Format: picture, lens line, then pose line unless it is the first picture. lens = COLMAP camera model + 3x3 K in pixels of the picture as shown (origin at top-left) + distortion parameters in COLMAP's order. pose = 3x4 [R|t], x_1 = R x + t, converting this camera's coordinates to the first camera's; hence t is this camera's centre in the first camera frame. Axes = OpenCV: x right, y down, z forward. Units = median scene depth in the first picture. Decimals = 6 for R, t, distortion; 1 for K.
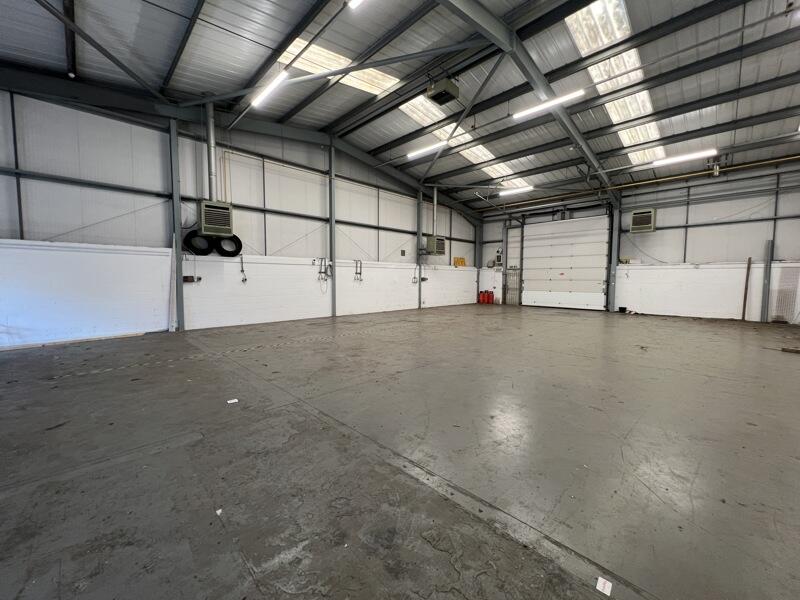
lens RADIAL K [[320.1, 0, 399.7], [0, 320.1, 299.1], [0, 0, 1]] dist [0.002888, -0.000128]
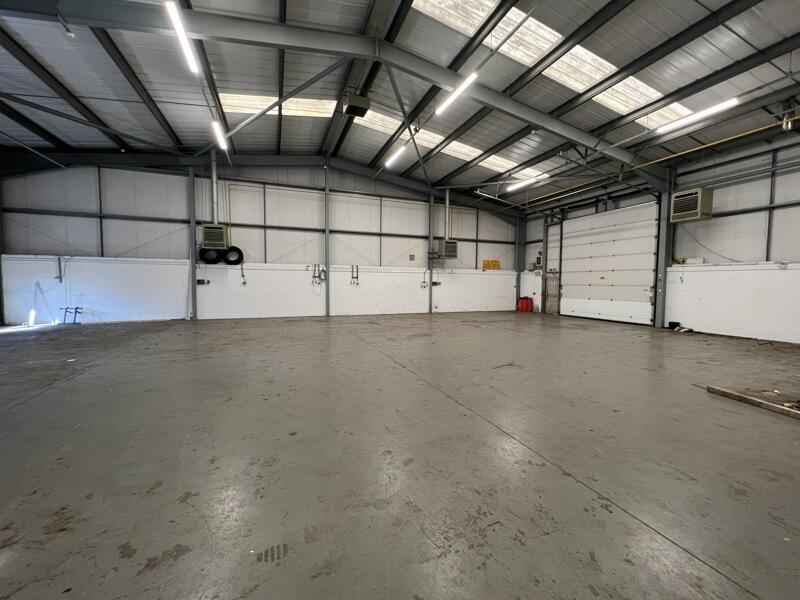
lens RADIAL K [[320.1, 0, 400.2], [0, 320.1, 301.1], [0, 0, 1]] dist [0.002888, -0.000128]
pose [[0.917787, 0.027378, -0.396128, 0.452980], [-0.030416, 0.999536, -0.001389, -0.003669], [0.395907, 0.013323, 0.918194, 0.063235]]
